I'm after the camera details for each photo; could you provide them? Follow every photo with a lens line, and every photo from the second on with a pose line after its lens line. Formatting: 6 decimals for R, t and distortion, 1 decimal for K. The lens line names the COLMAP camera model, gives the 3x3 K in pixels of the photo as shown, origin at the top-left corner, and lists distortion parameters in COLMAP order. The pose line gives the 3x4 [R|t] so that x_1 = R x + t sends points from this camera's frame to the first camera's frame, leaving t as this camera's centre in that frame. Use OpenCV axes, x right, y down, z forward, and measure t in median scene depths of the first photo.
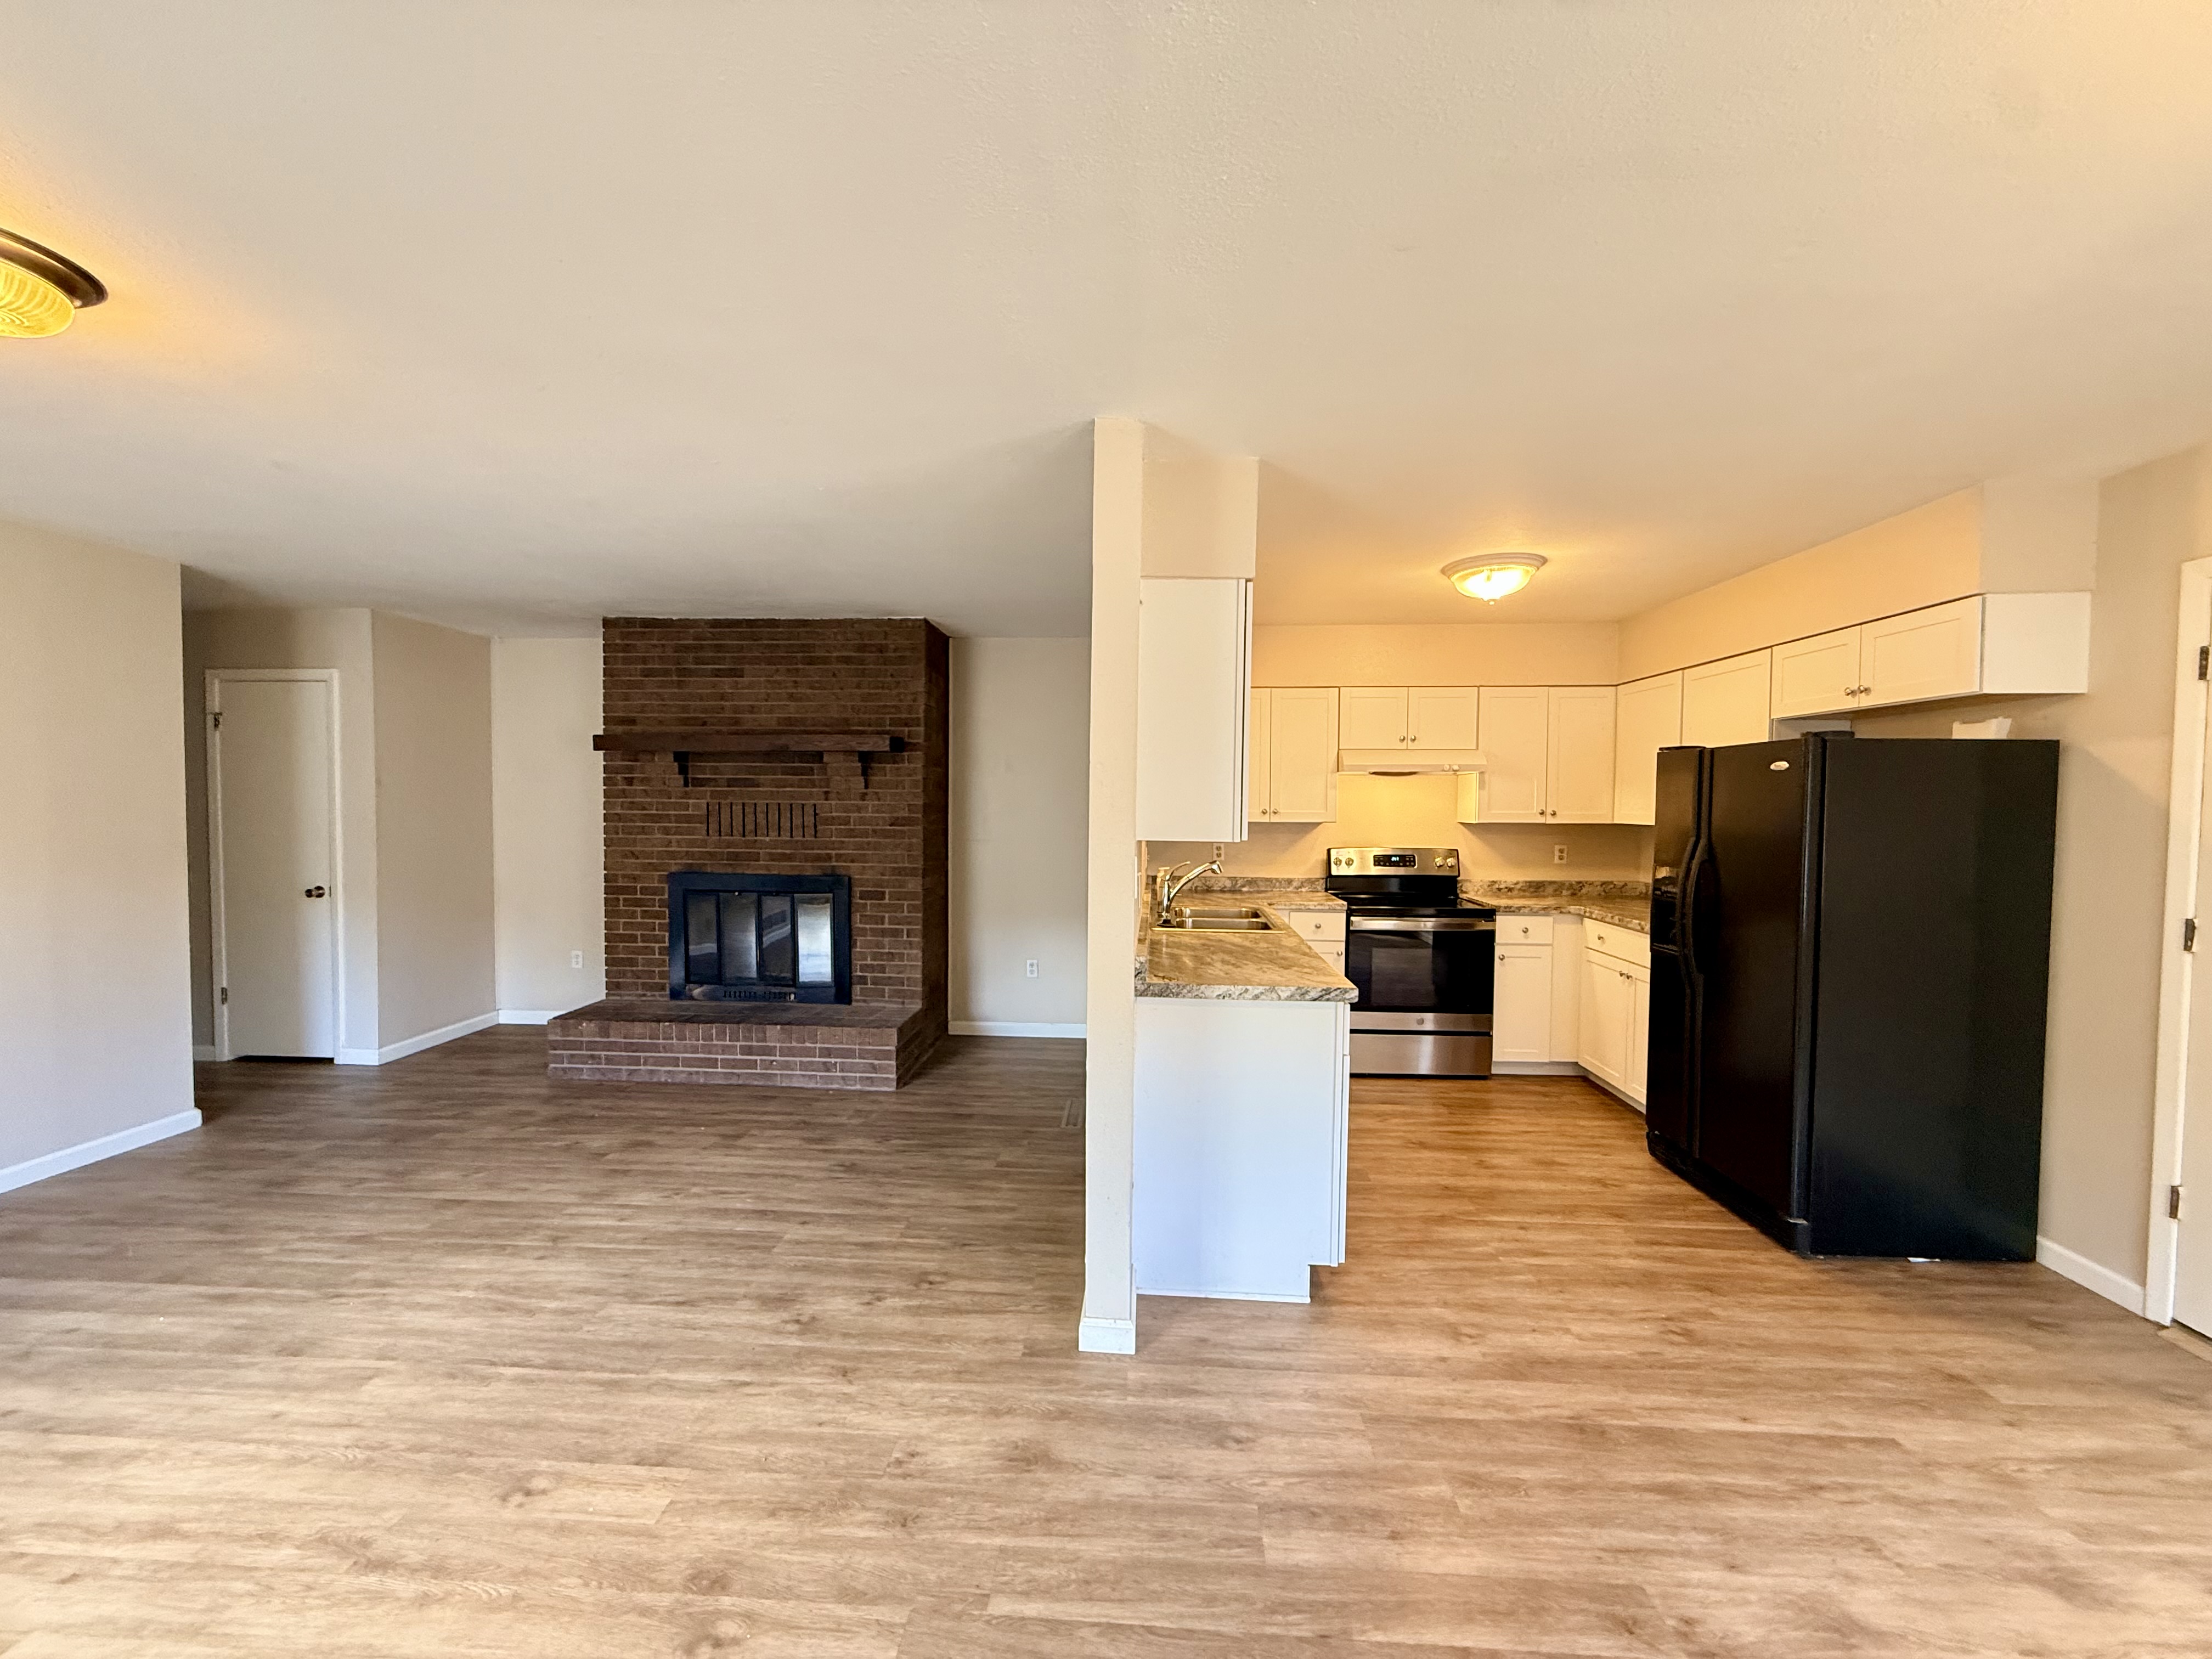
lens RADIAL K [[882.8, 0, 1103.6], [0, 882.8, 829.9], [0, 0, 1]] dist [0.000109, 0.001437]
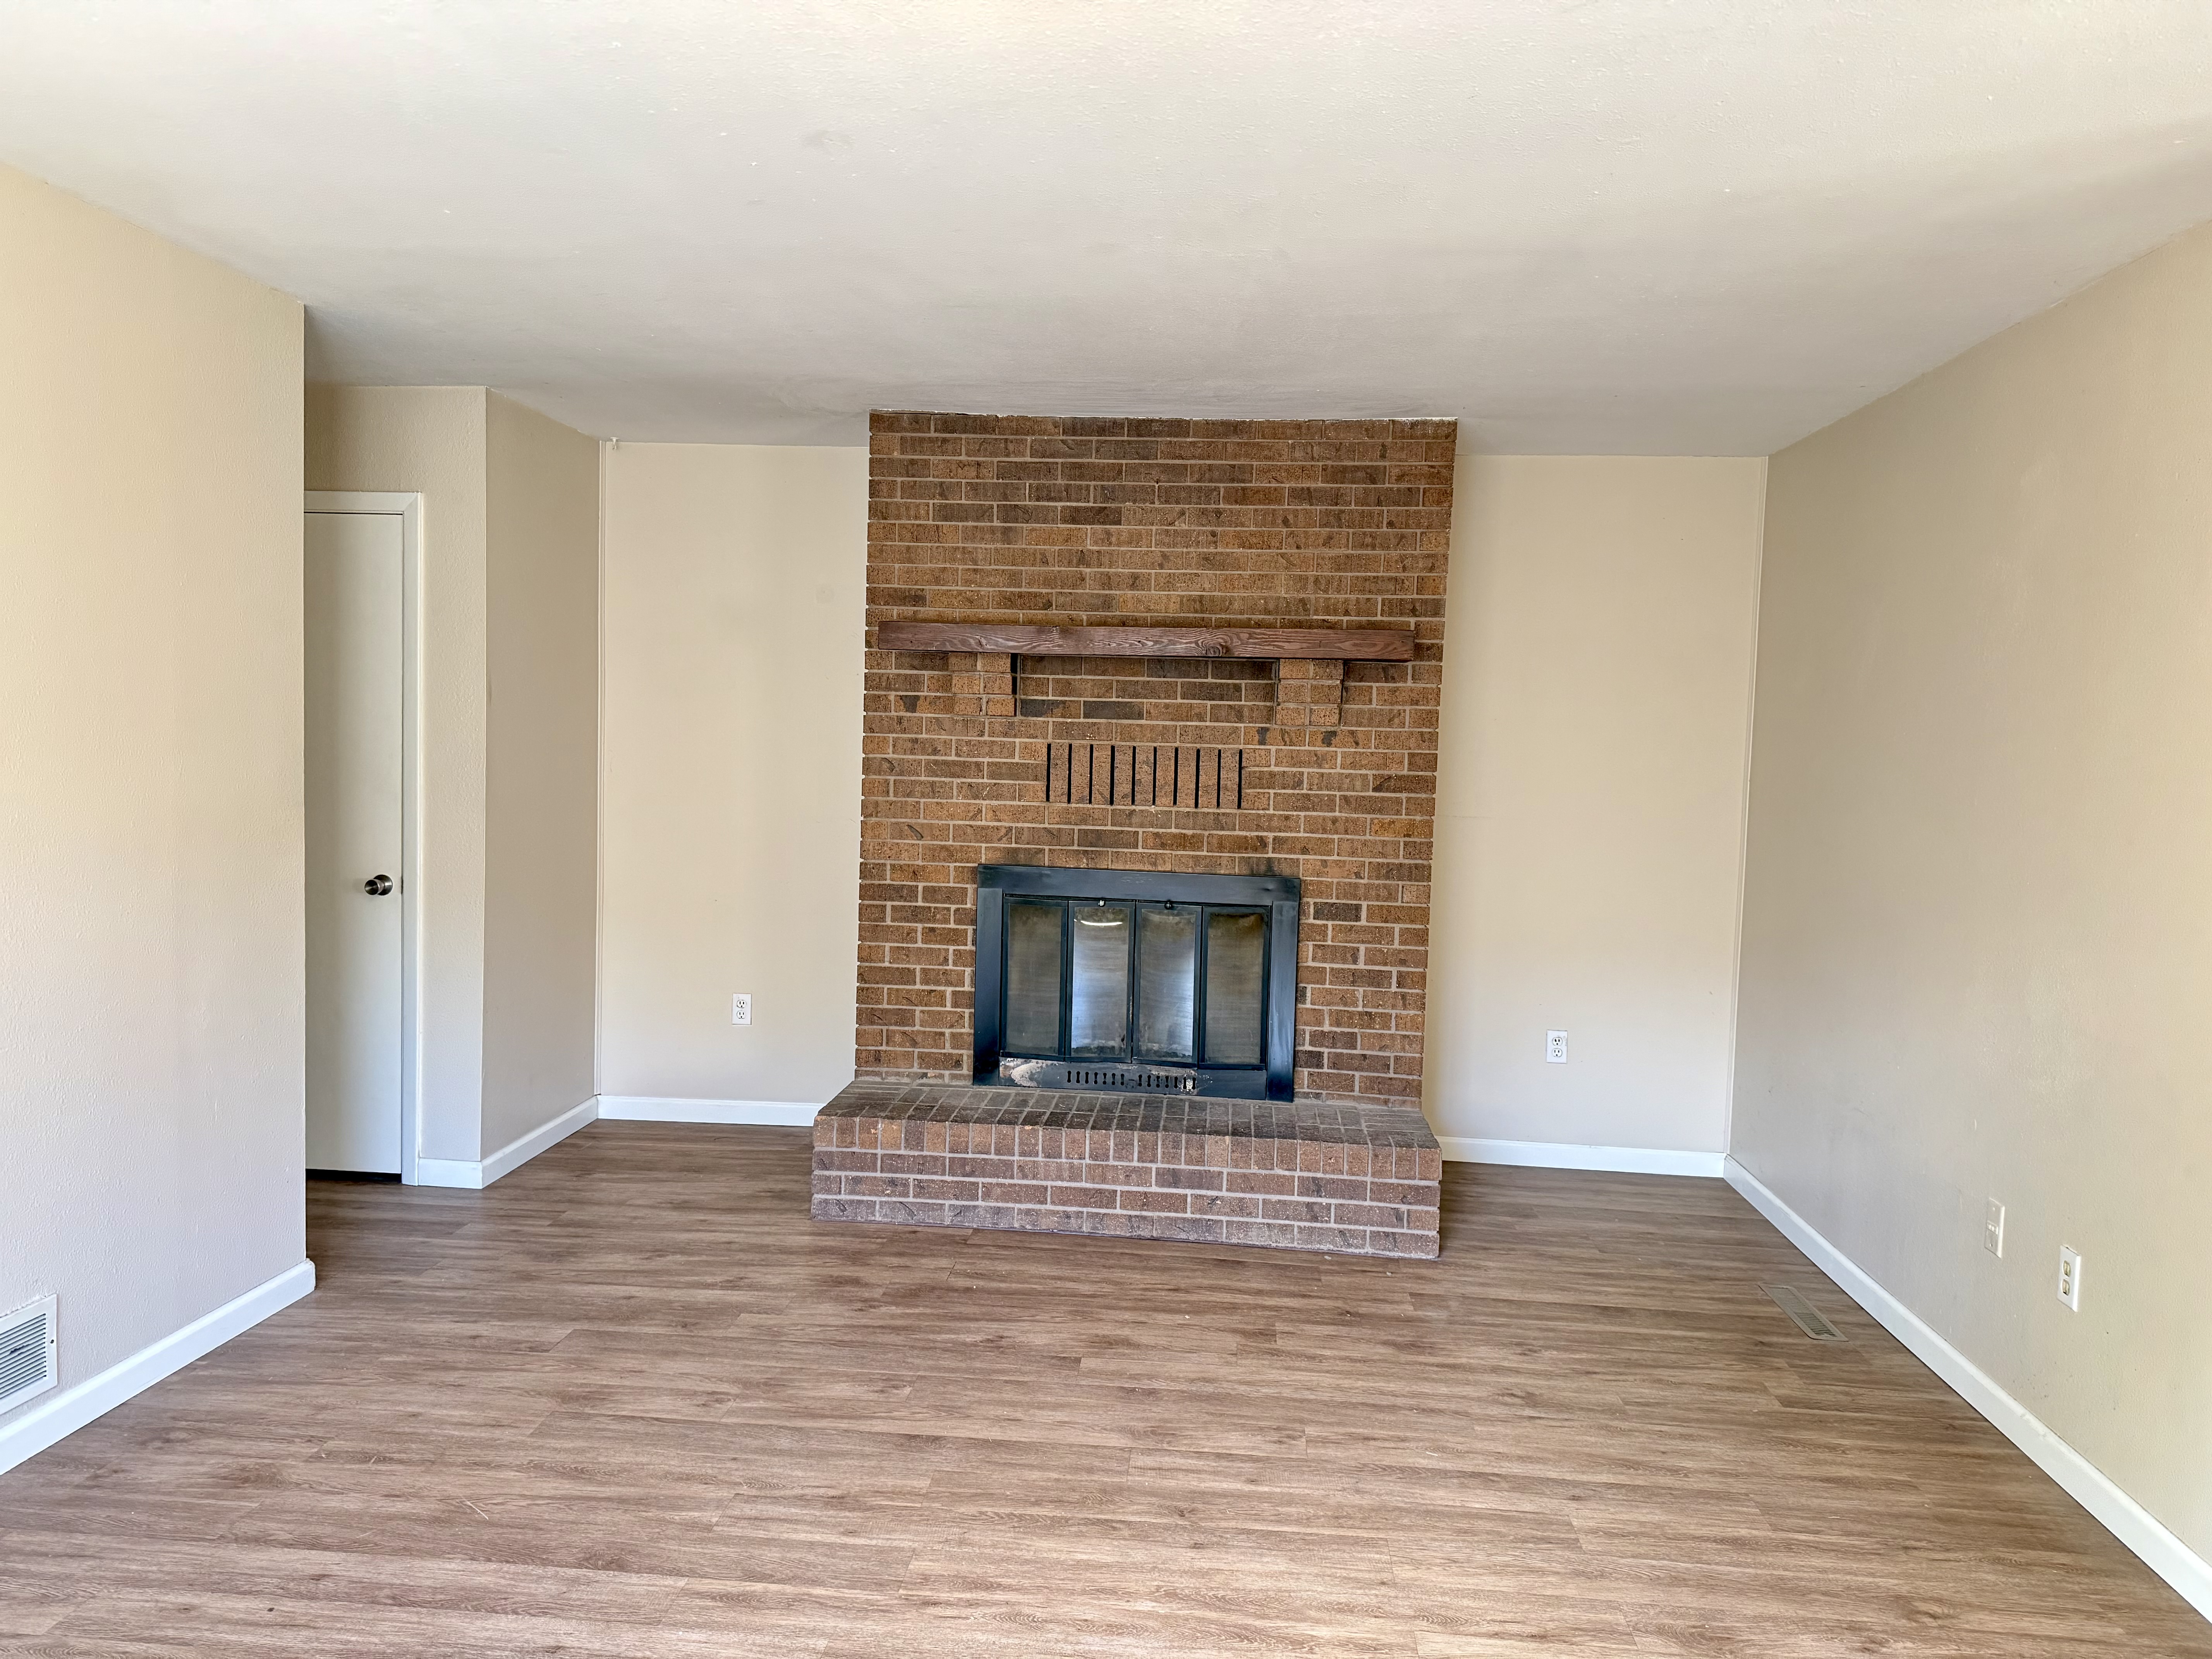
lens RADIAL K [[1570.2, 0, 1097.4], [0, 1570.2, 822.2], [0, 0, 1]] dist [0.052462, -0.049932]
pose [[0.999537, 0.021744, -0.021304, -0.415376], [-0.021034, 0.999234, 0.033001, -0.014779], [0.022006, -0.032538, 0.999228, -0.017054]]
